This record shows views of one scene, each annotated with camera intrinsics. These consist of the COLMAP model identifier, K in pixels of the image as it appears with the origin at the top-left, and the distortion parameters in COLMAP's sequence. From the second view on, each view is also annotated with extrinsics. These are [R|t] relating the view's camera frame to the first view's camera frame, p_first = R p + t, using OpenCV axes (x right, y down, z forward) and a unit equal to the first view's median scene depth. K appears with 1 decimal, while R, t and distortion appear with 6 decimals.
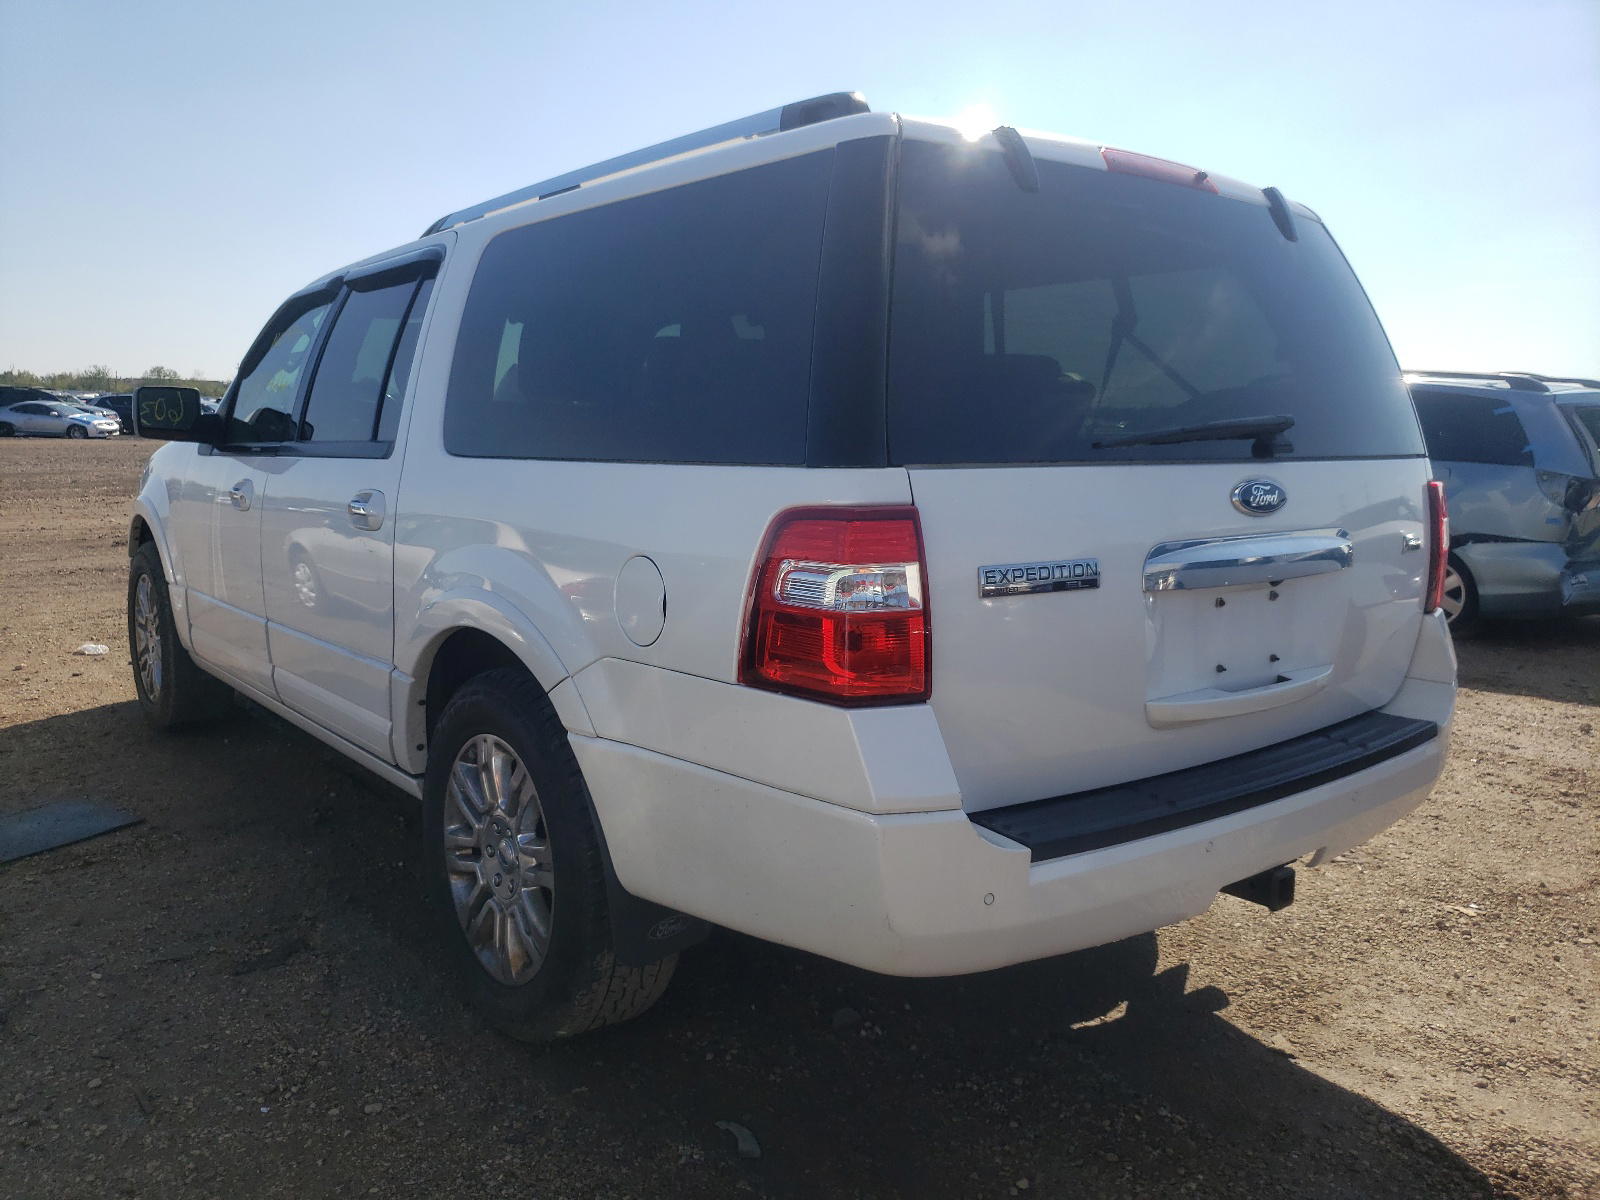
lens RADIAL K [[1213.2, 0, 800.0], [0, 1213.2, 600.0], [0, 0, 1]] dist [0.001575, 0.000823]
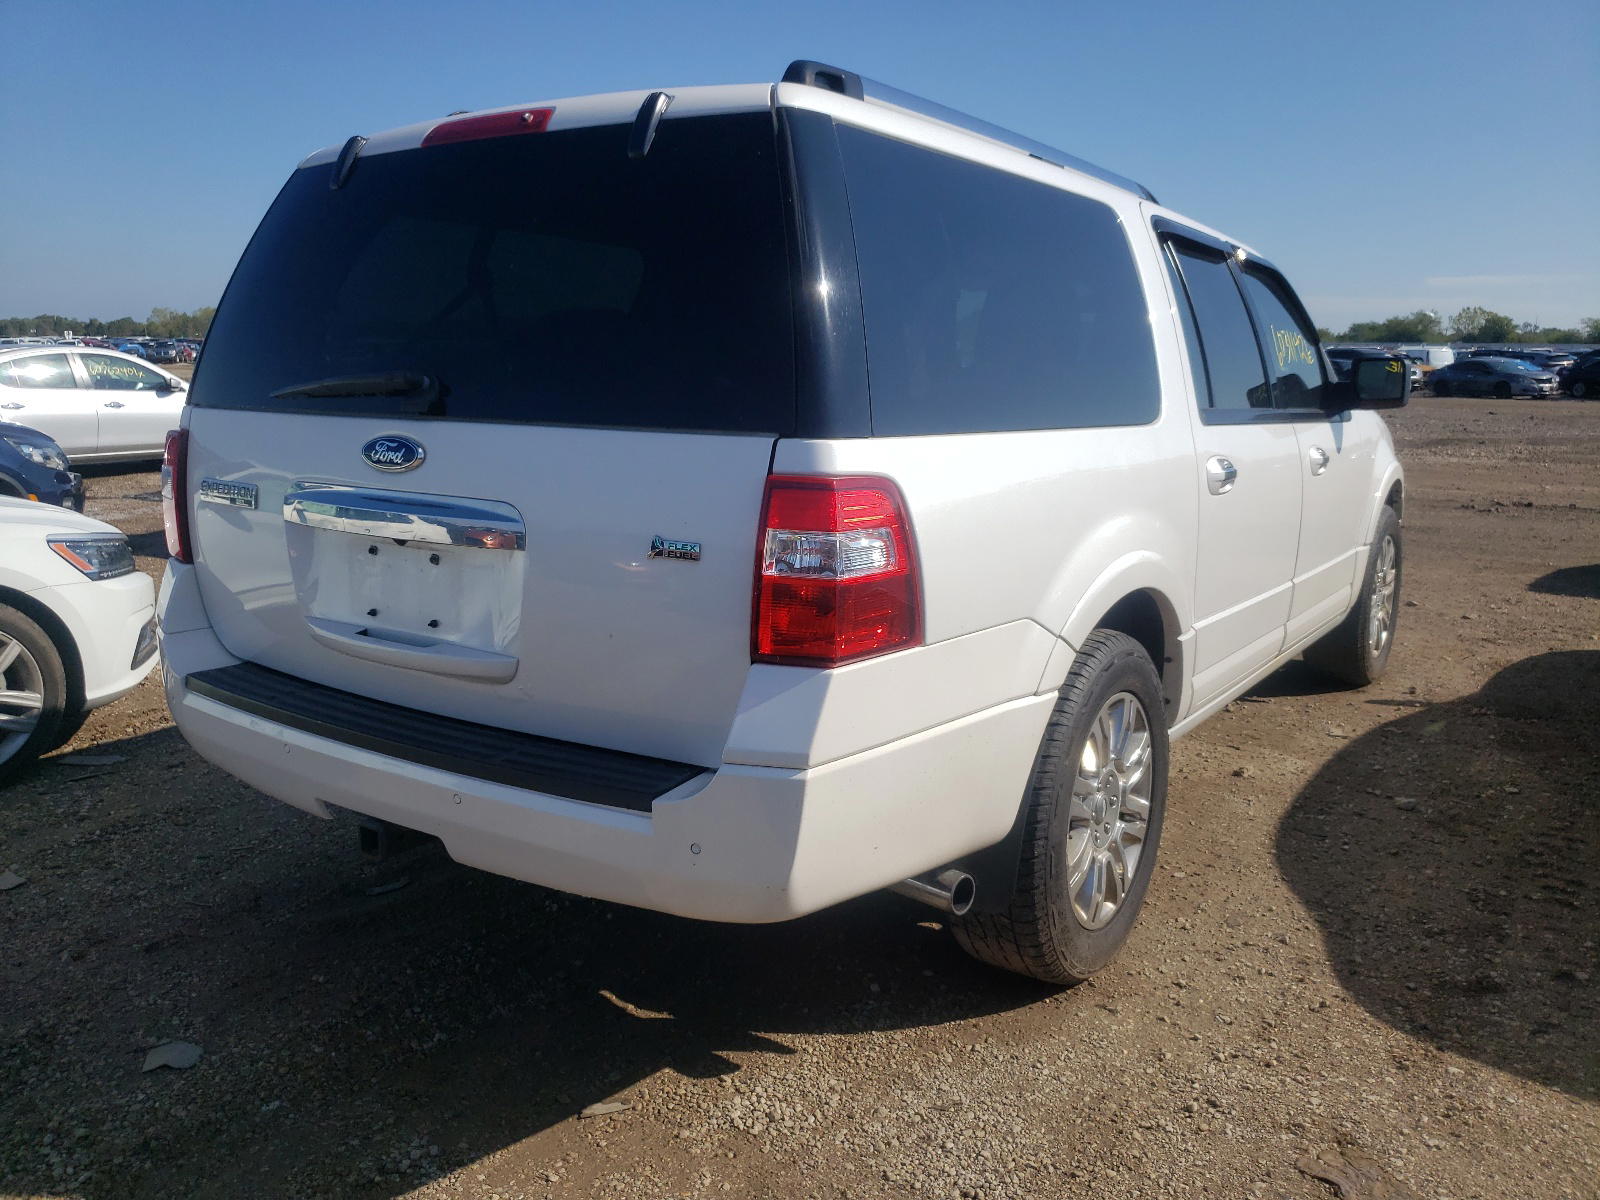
lens RADIAL K [[1236.6, 0, 800.0], [0, 1236.6, 600.0], [0, 0, 1]] dist [0.189203, 0.000043]
pose [[0.297165, 0.149188, -0.943099, 1.158271], [-0.135752, 0.984286, 0.112928, -0.100061], [0.945127, 0.094469, 0.312748, 0.767308]]
